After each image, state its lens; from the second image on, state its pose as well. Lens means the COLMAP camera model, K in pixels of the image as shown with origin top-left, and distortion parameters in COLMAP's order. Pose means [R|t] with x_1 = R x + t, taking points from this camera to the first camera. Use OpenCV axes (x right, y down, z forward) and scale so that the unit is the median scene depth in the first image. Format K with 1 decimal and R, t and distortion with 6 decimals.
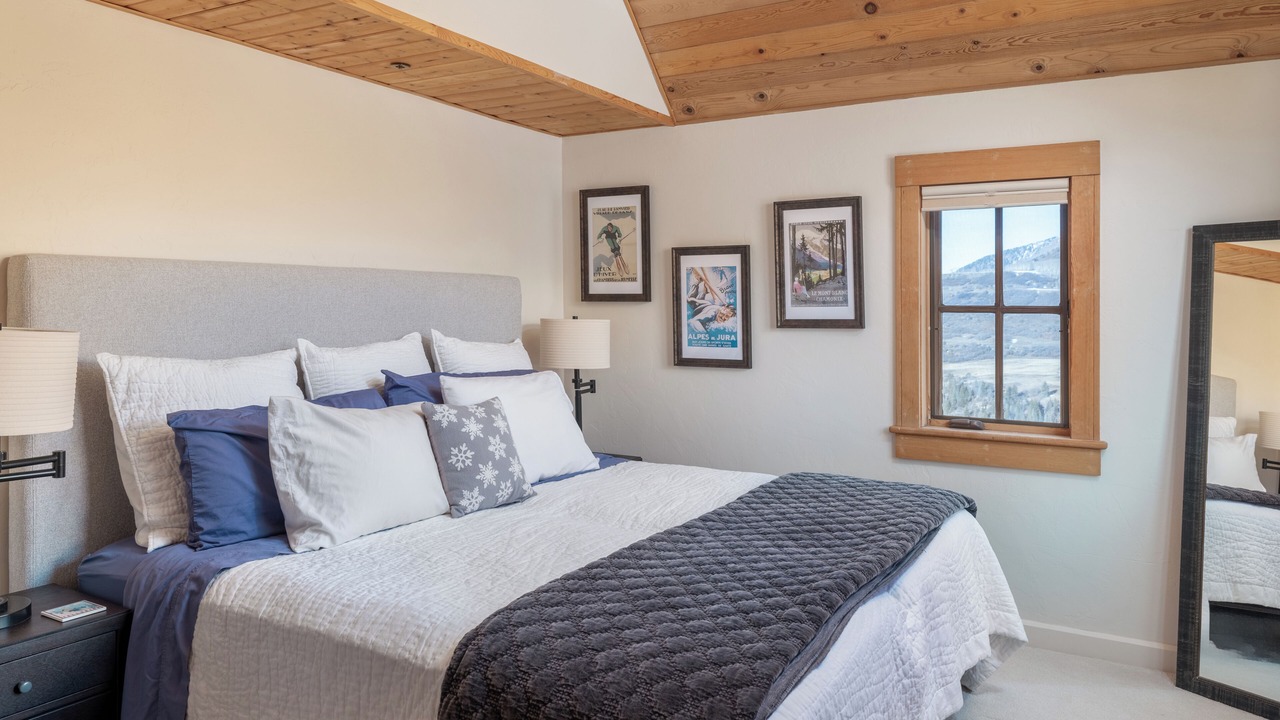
lens RADIAL K [[899.4, 0, 639.5], [0, 899.4, 319.7], [0, 0, 1]] dist [0.001958, 0.000953]
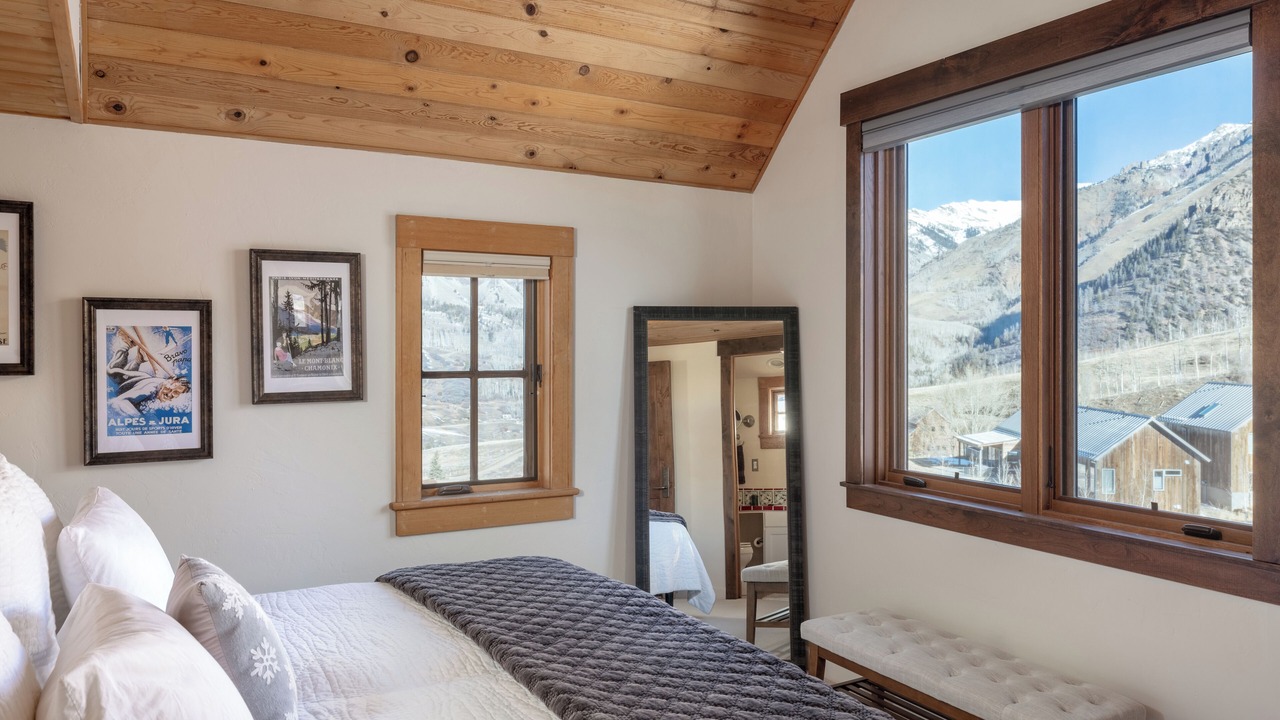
lens RADIAL K [[925.8, 0, 643.6], [0, 925.8, 351.0], [0, 0, 1]] dist [0.001564, 0.001233]
pose [[0.489062, -0.014294, 0.872132, -0.406316], [0.010948, 0.999888, 0.010248, -0.044034], [-0.872180, 0.004536, 0.489164, 0.287811]]
